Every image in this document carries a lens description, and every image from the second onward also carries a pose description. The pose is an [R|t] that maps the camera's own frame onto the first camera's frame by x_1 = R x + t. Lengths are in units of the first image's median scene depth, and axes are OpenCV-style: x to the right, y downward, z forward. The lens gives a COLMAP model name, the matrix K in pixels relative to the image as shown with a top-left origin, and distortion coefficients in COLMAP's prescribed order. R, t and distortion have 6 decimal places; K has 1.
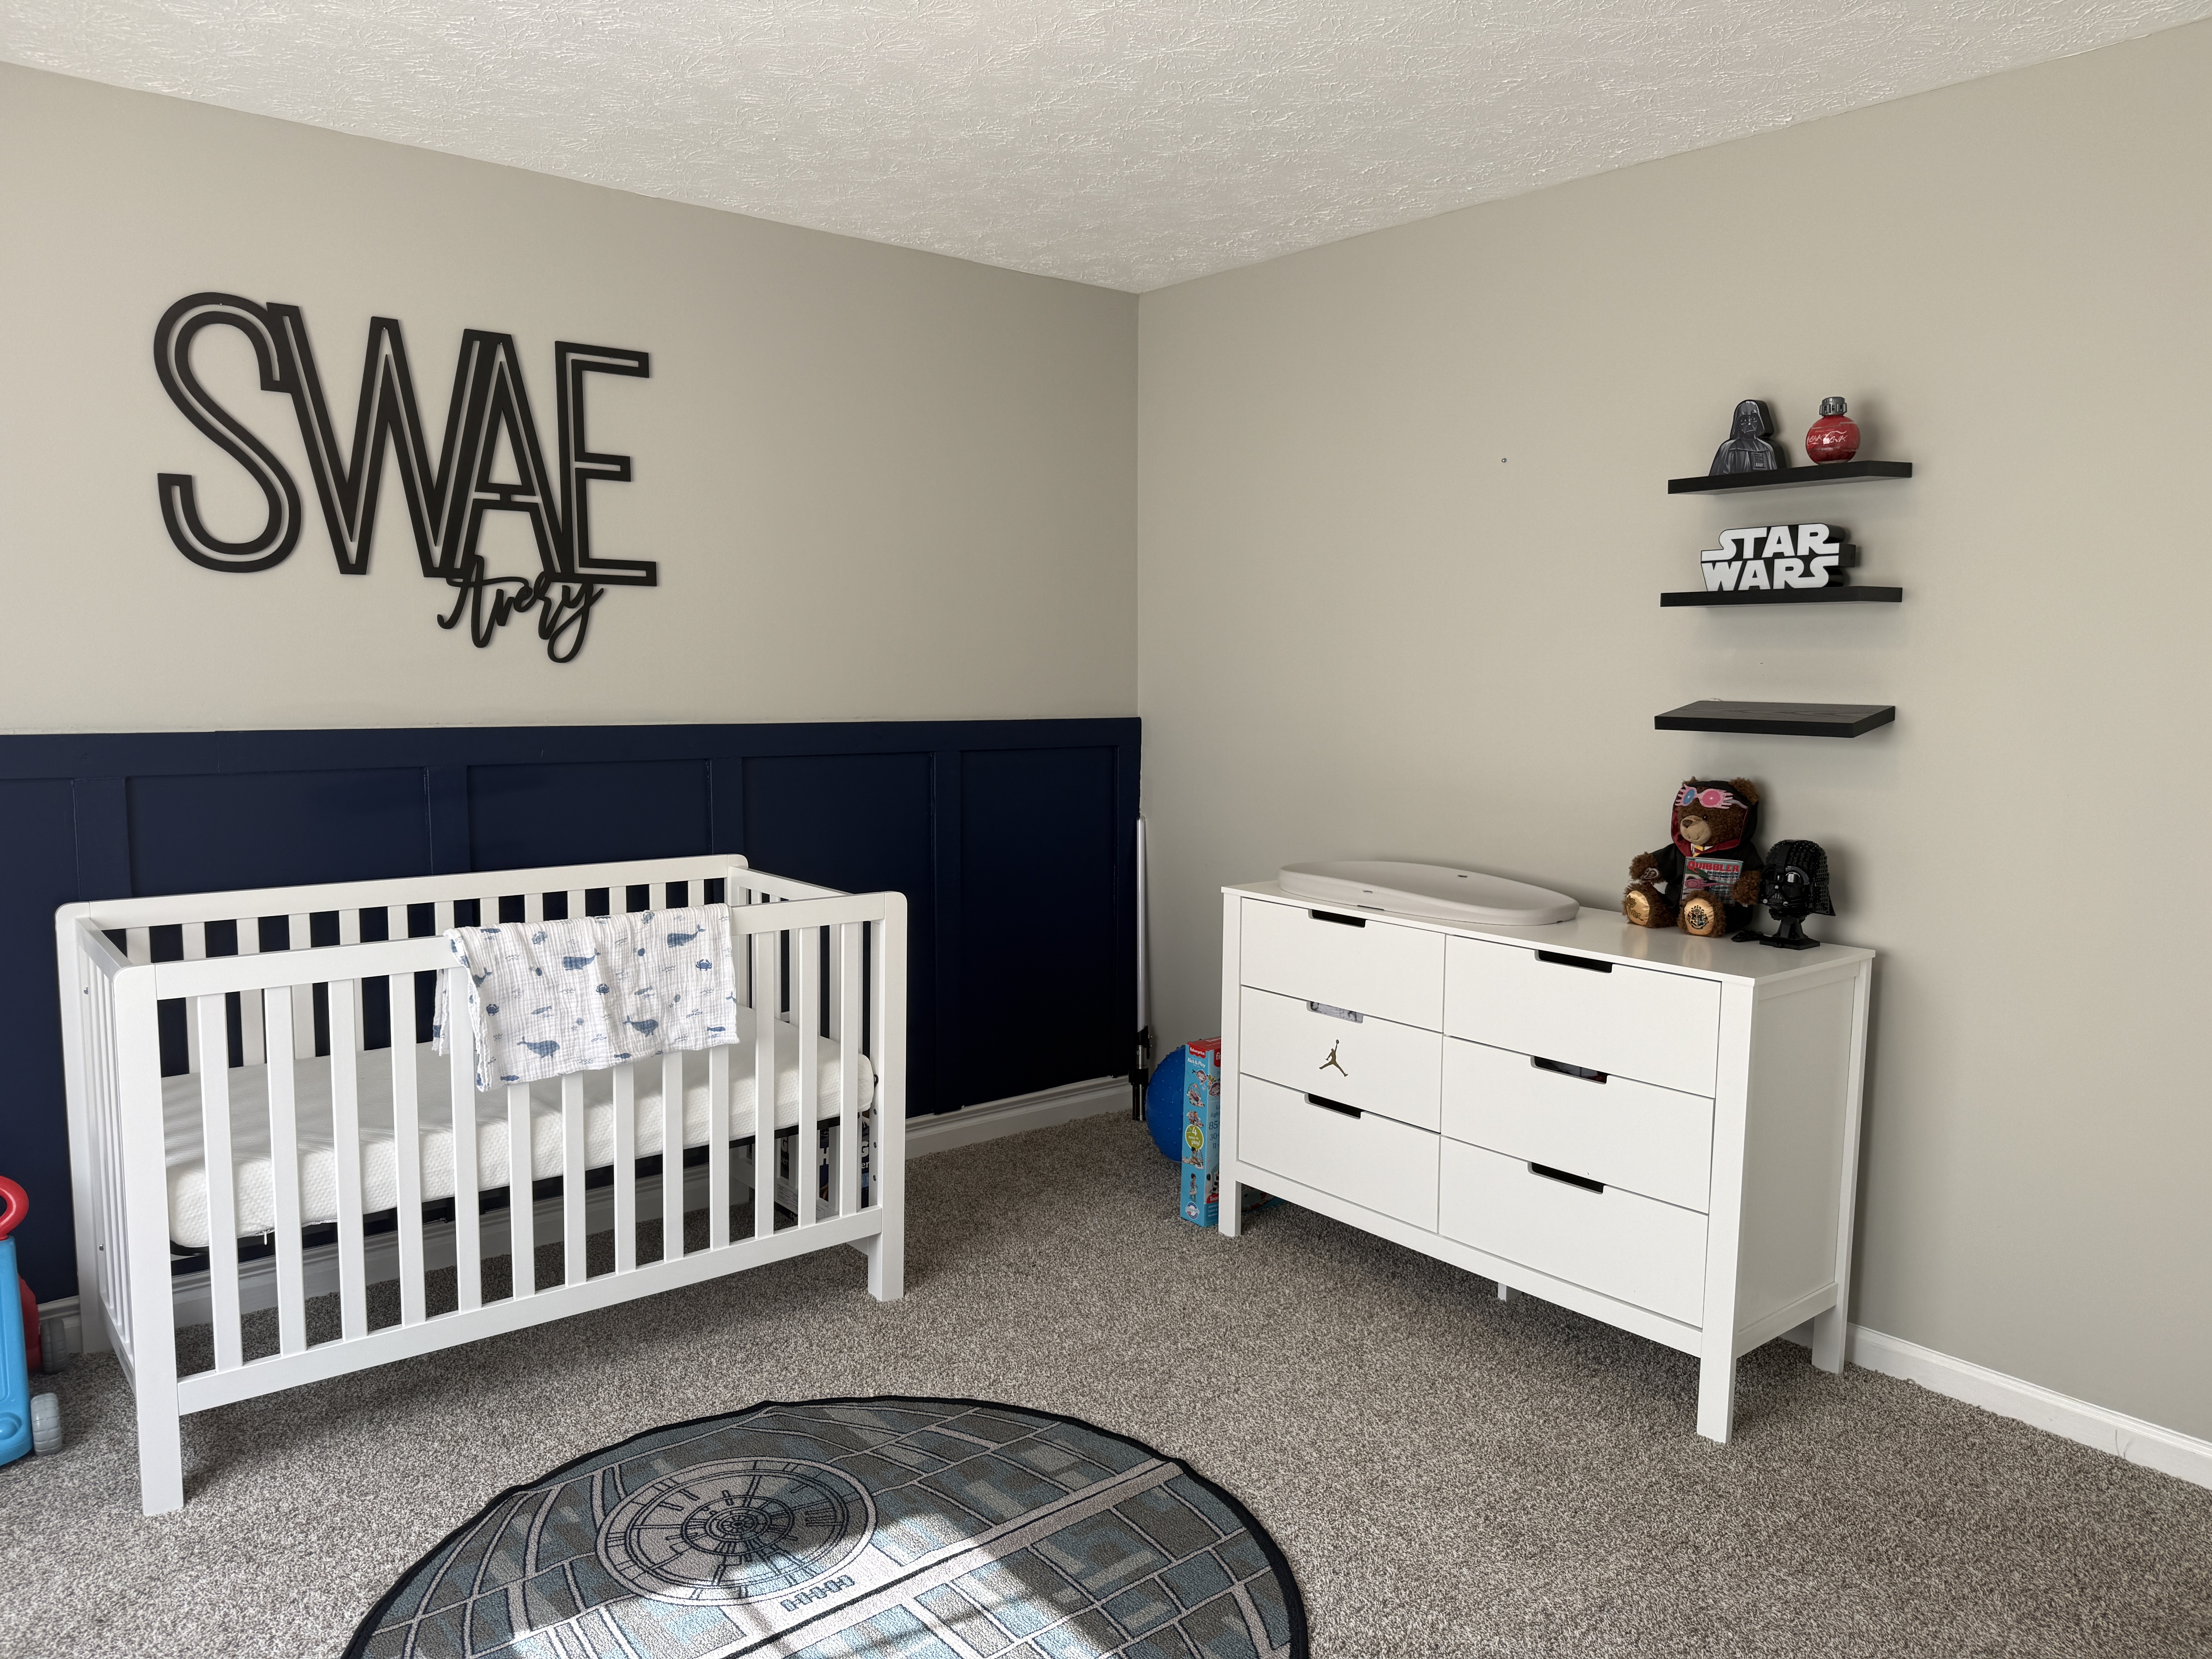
lens RADIAL K [[1541.8, 0, 1106.0], [0, 1541.8, 829.5], [0, 0, 1]] dist [0.058453, -0.079739]
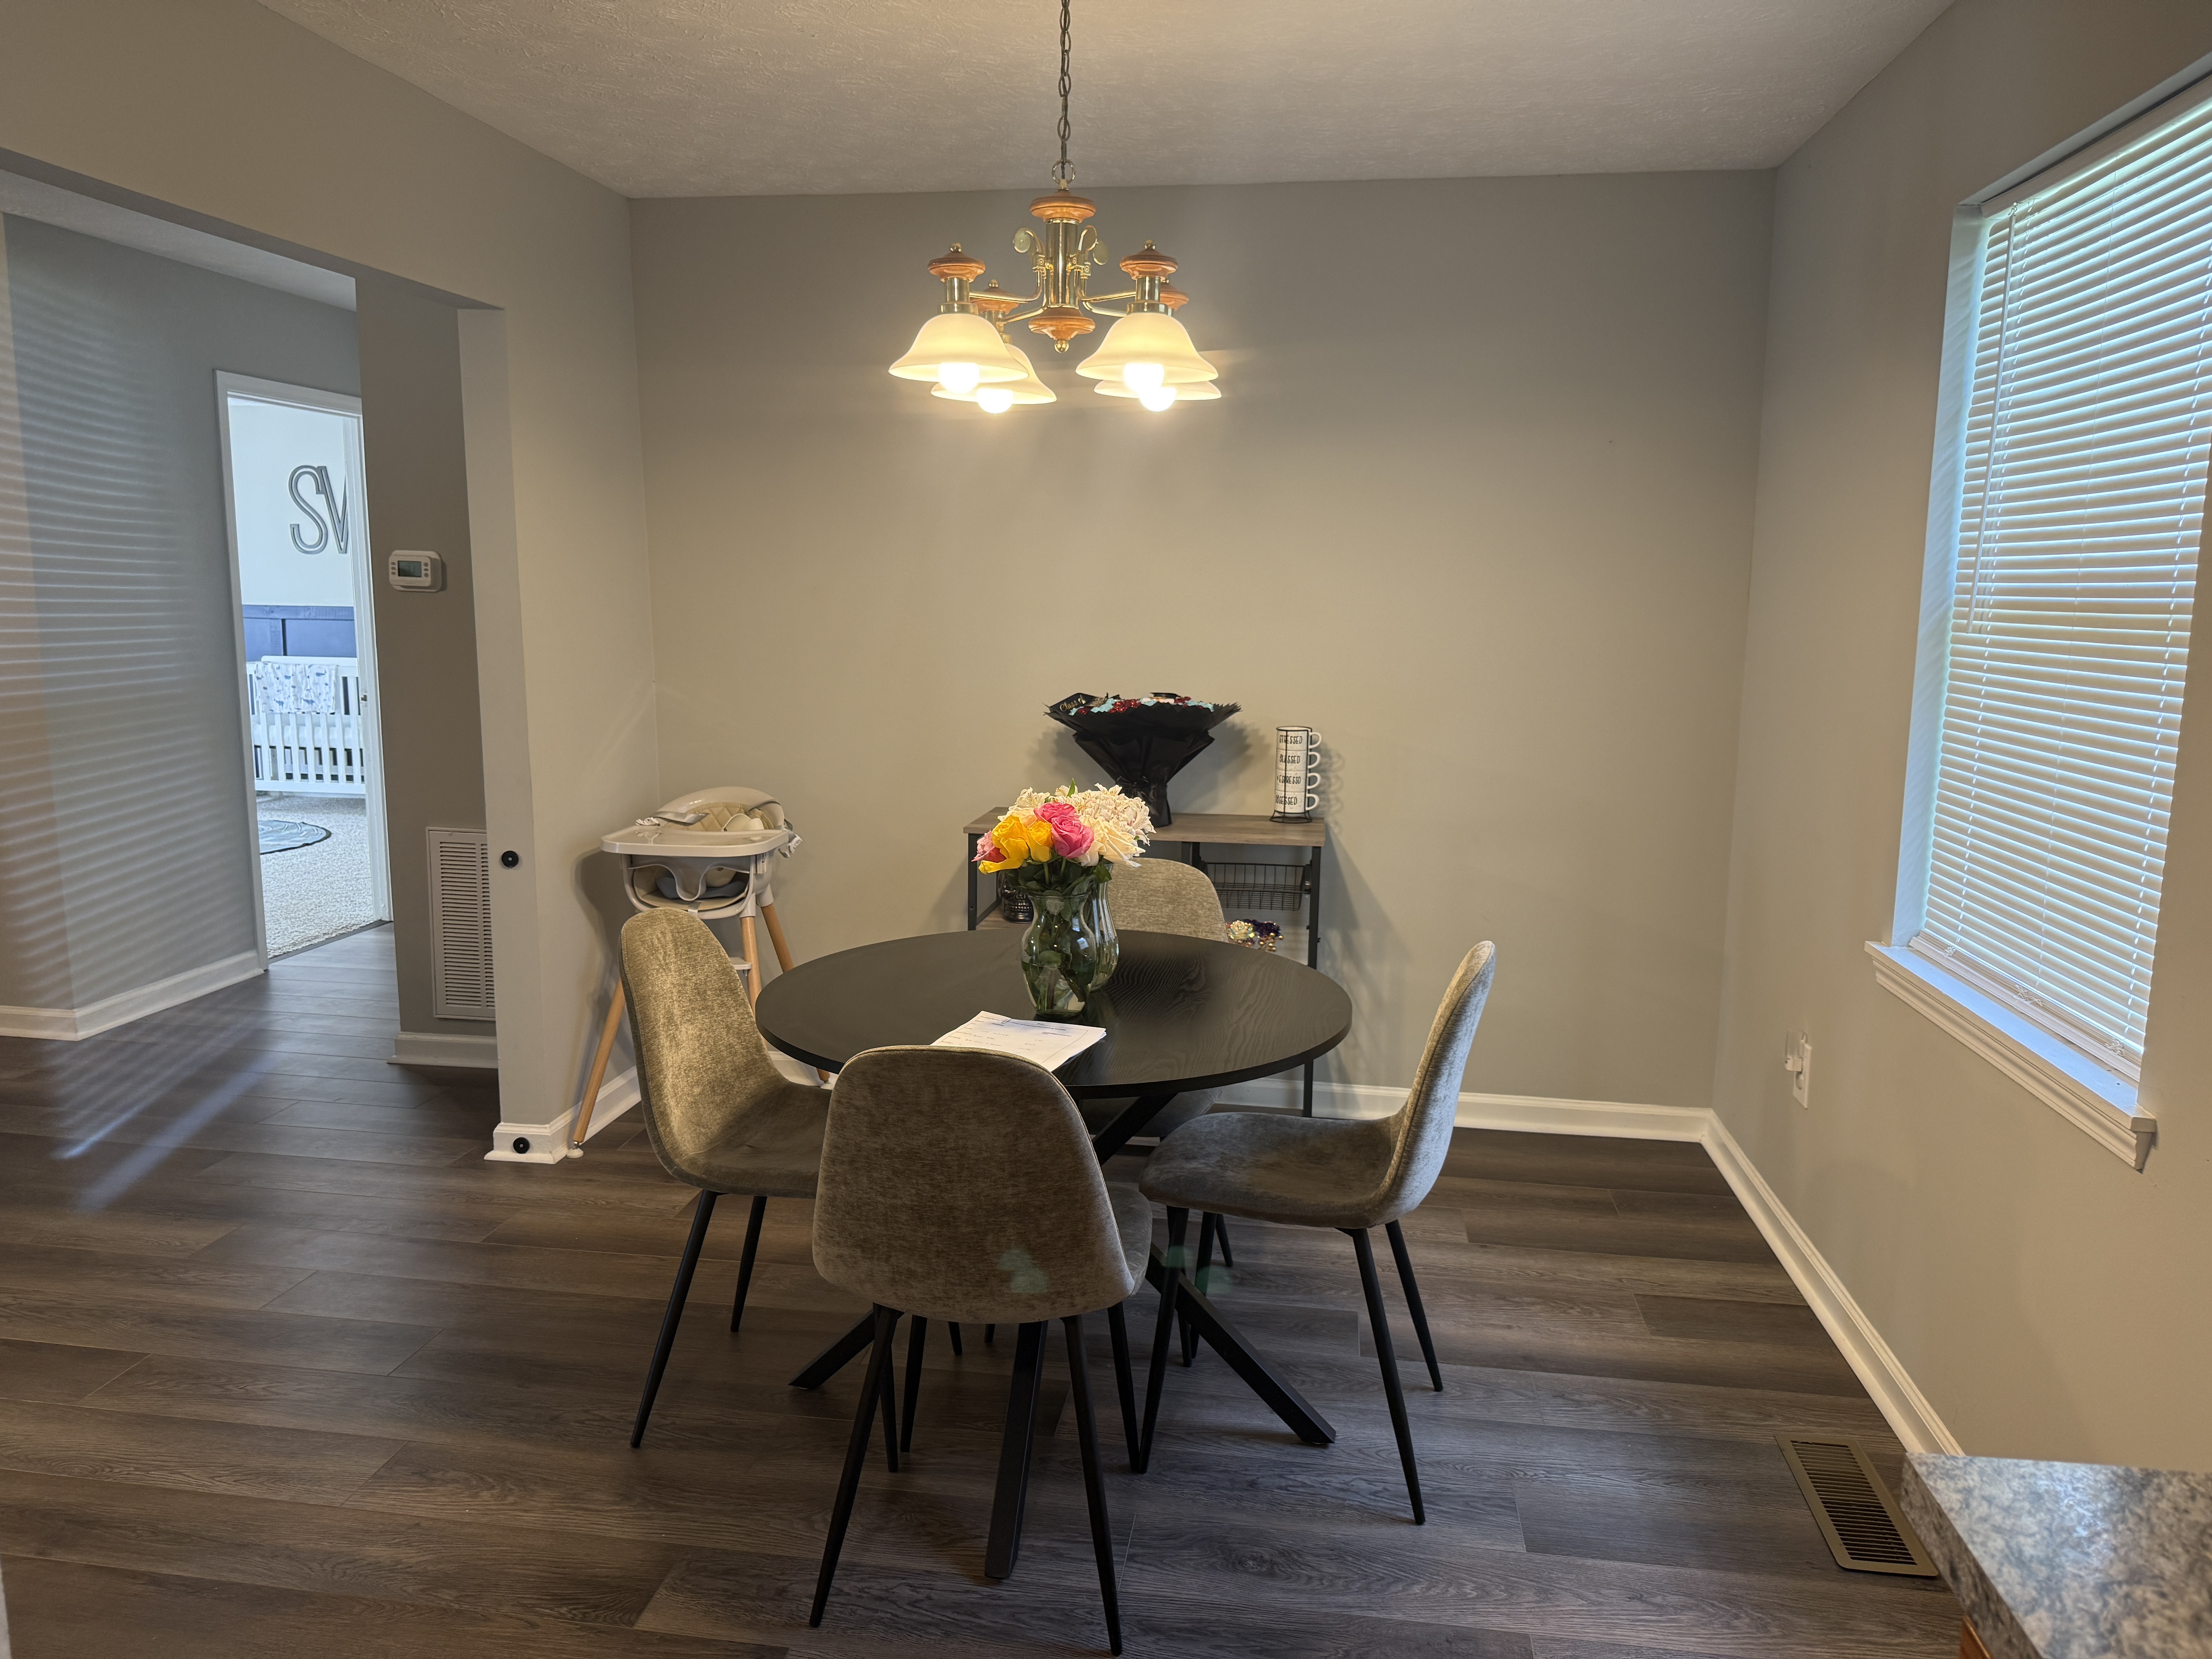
lens RADIAL K [[1579.3, 0, 1061.8], [0, 1579.3, 841.3], [0, 0, 1]] dist [0.069574, -0.093892]
pose [[0.649031, 0.116102, -0.751850, 2.679117], [-0.084695, 0.993170, 0.080255, 0.018765], [0.756033, 0.011590, 0.654431, 0.052130]]
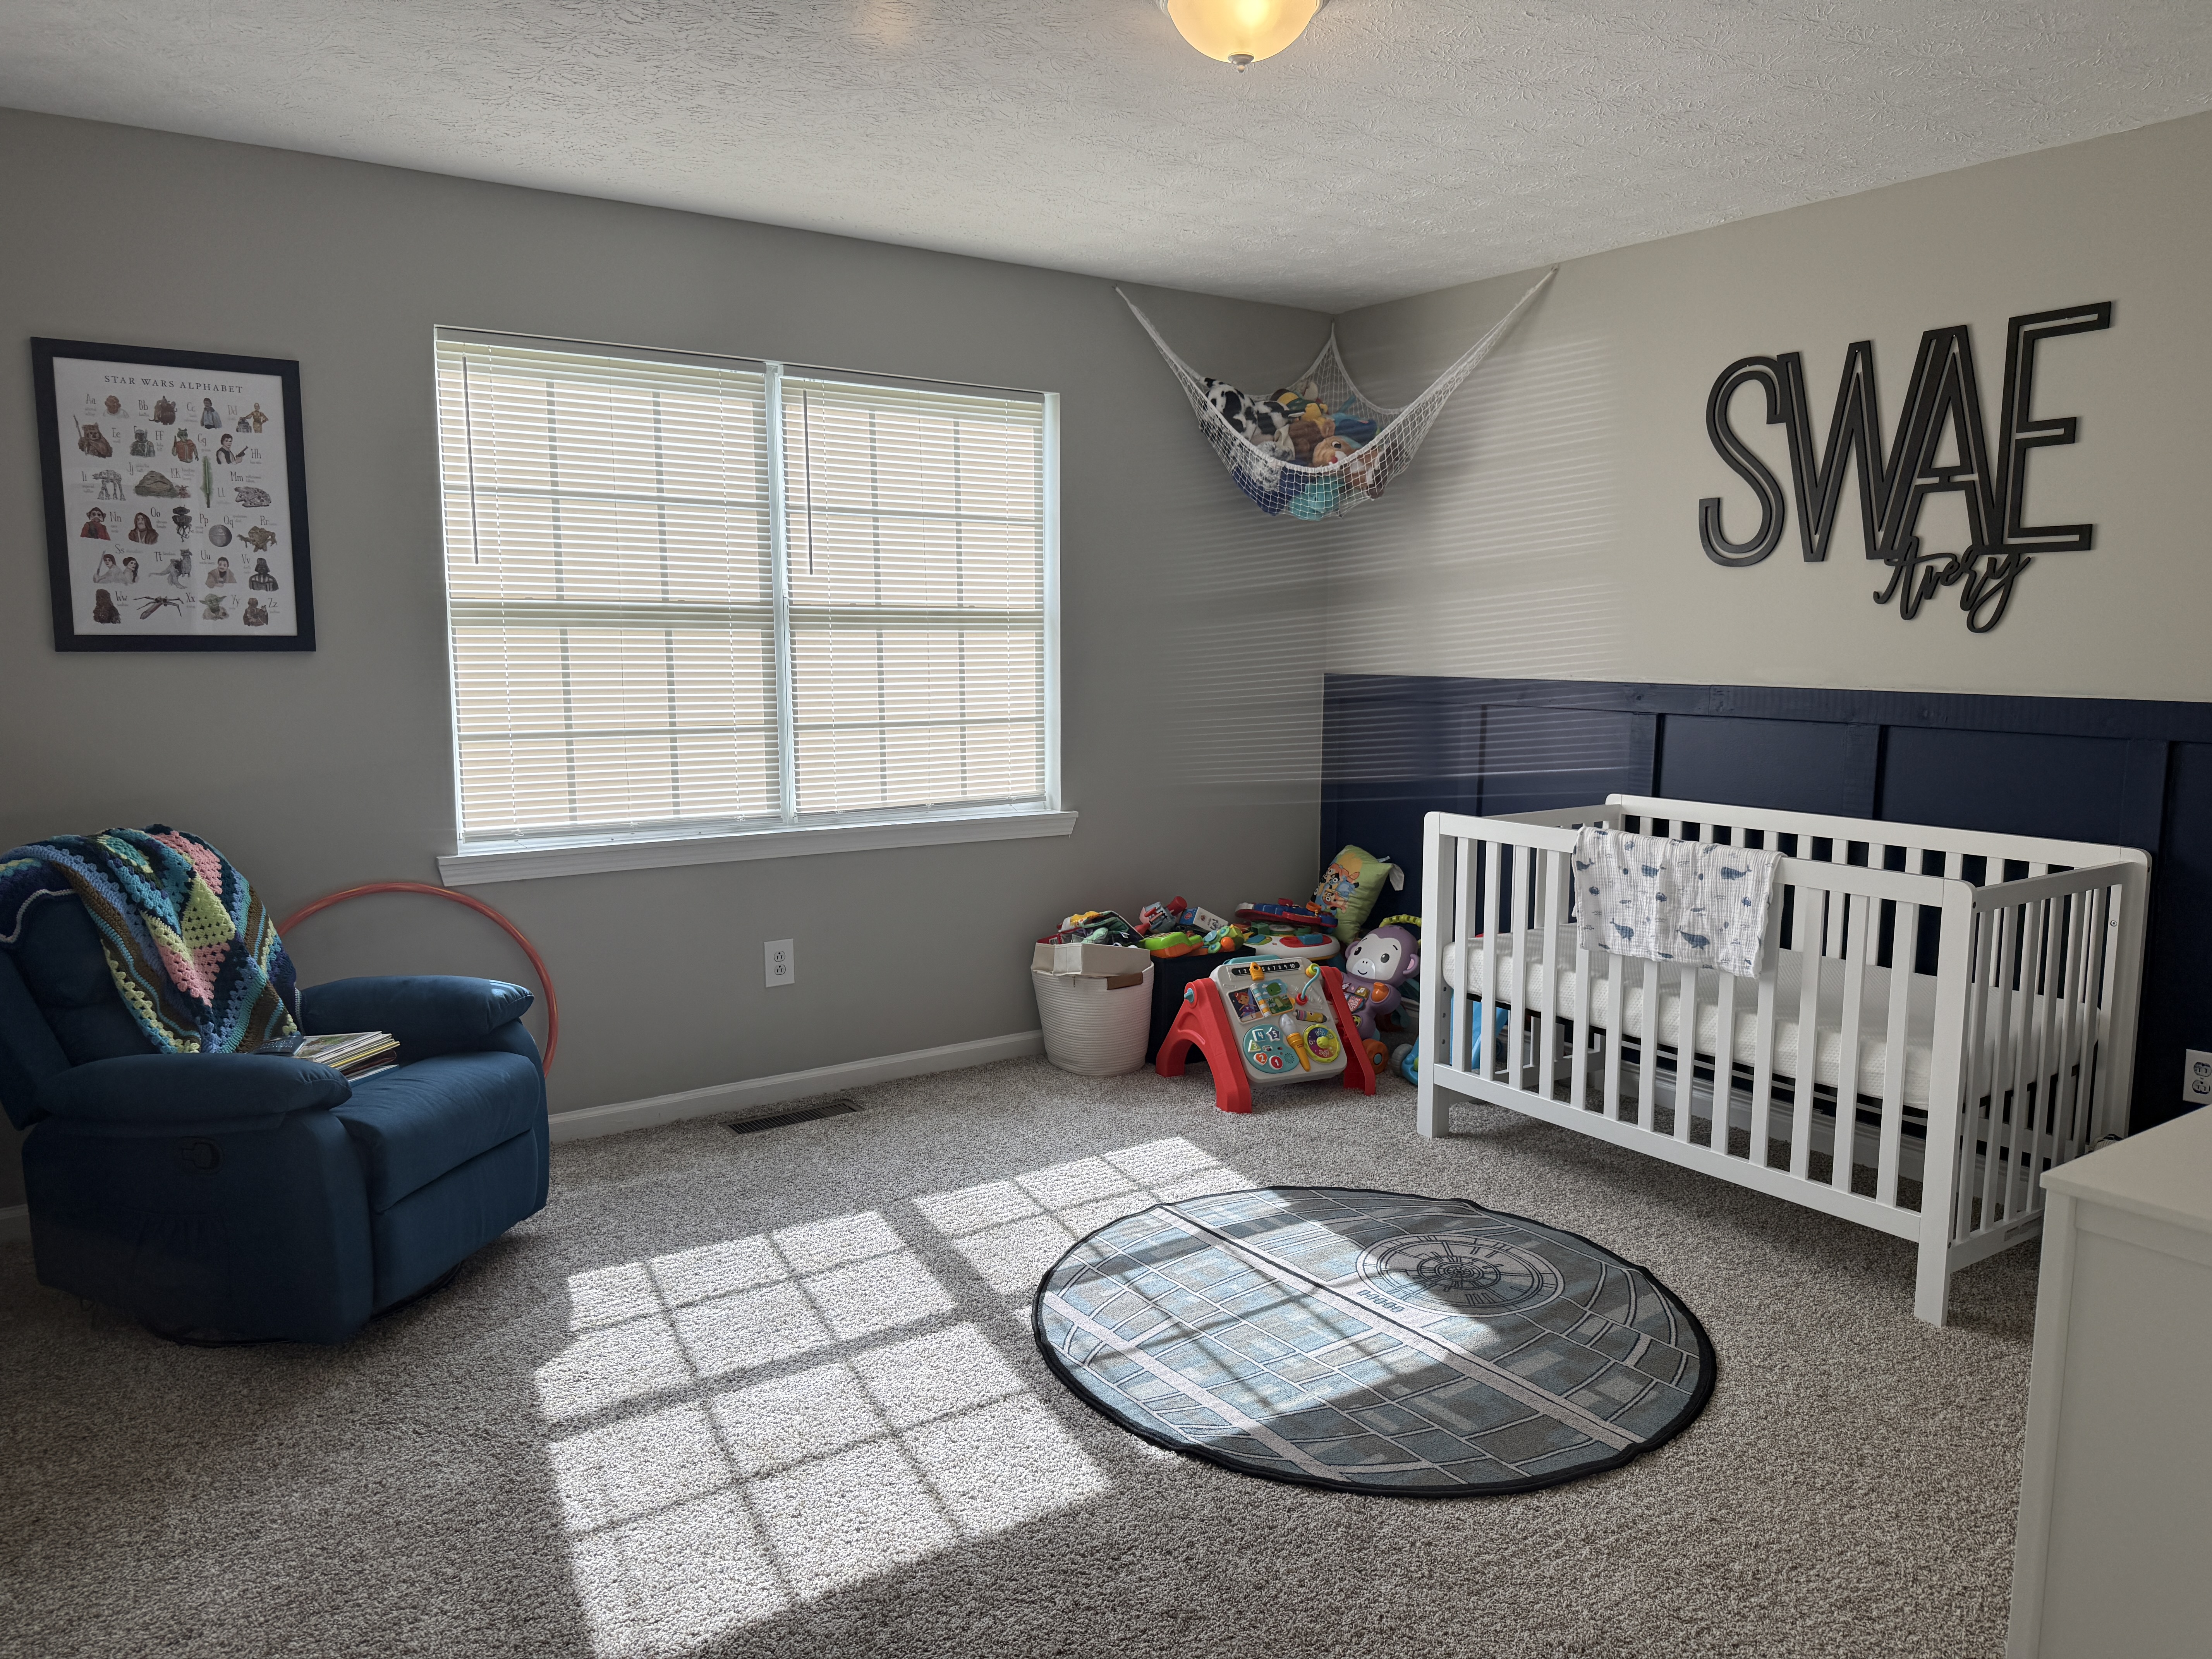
lens RADIAL K [[1564.8, 0, 1117.6], [0, 1564.8, 829.1], [0, 0, 1]] dist [0.063661, -0.086016]
pose [[-0.084899, 0.116285, -0.989581, 0.799081], [-0.109408, 0.986073, 0.125260, -0.050717], [0.990365, 0.118903, -0.070994, 0.555297]]
